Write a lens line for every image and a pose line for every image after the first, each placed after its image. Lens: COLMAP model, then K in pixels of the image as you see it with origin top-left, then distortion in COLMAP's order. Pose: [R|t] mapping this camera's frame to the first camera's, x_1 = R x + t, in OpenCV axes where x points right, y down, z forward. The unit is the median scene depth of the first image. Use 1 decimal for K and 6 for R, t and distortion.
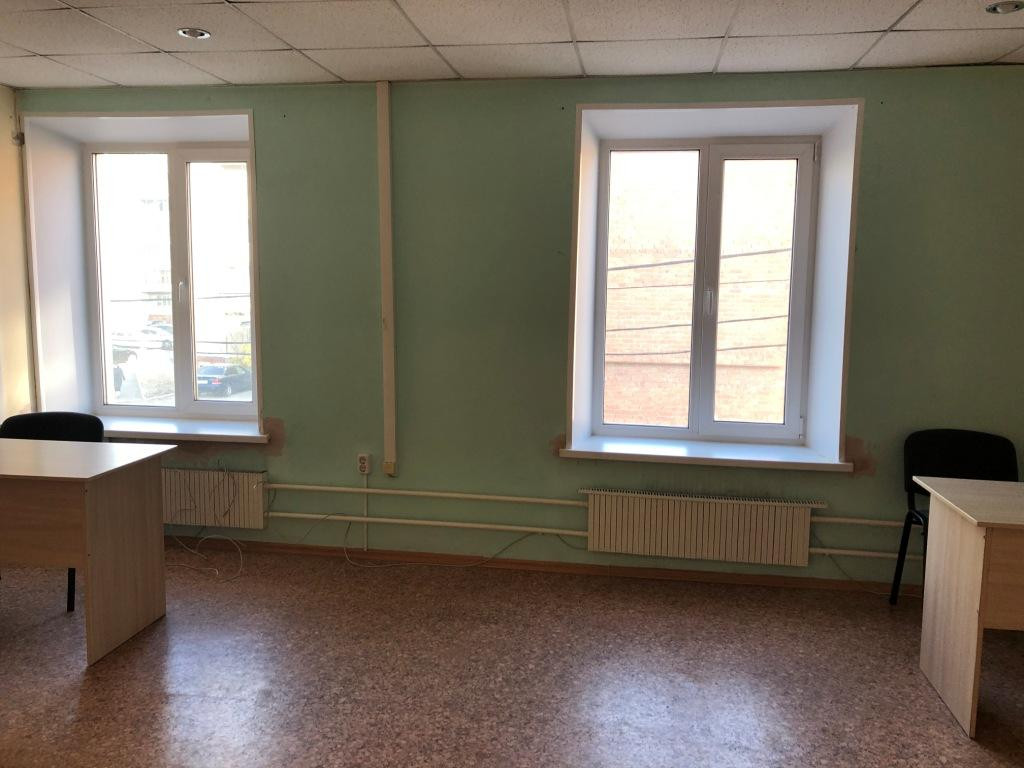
lens RADIAL K [[834.4, 0, 512.0], [0, 834.4, 384.0], [0, 0, 1]] dist [0.031479, -0.017418]
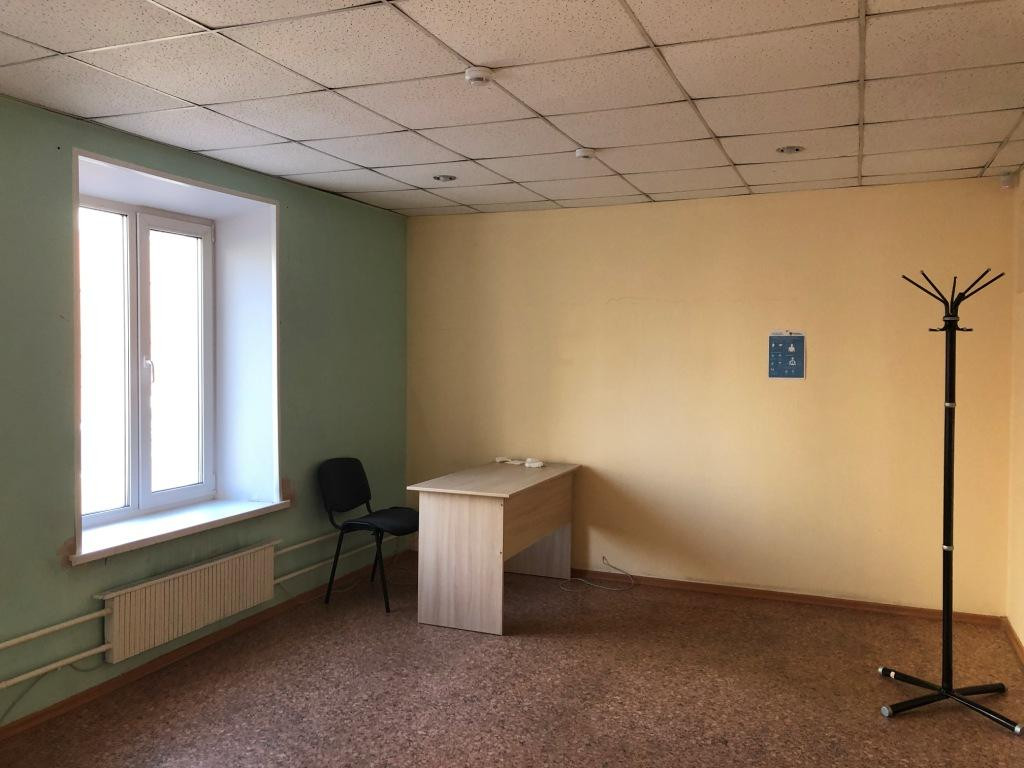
lens RADIAL K [[834.4, 0, 512.0], [0, 834.4, 384.0], [0, 0, 1]] dist [0.031479, -0.017418]
pose [[0.234176, -0.053160, 0.970740, -0.666618], [0.121052, 0.992328, 0.025140, -0.060435], [-0.964628, 0.111623, 0.238815, 0.385066]]
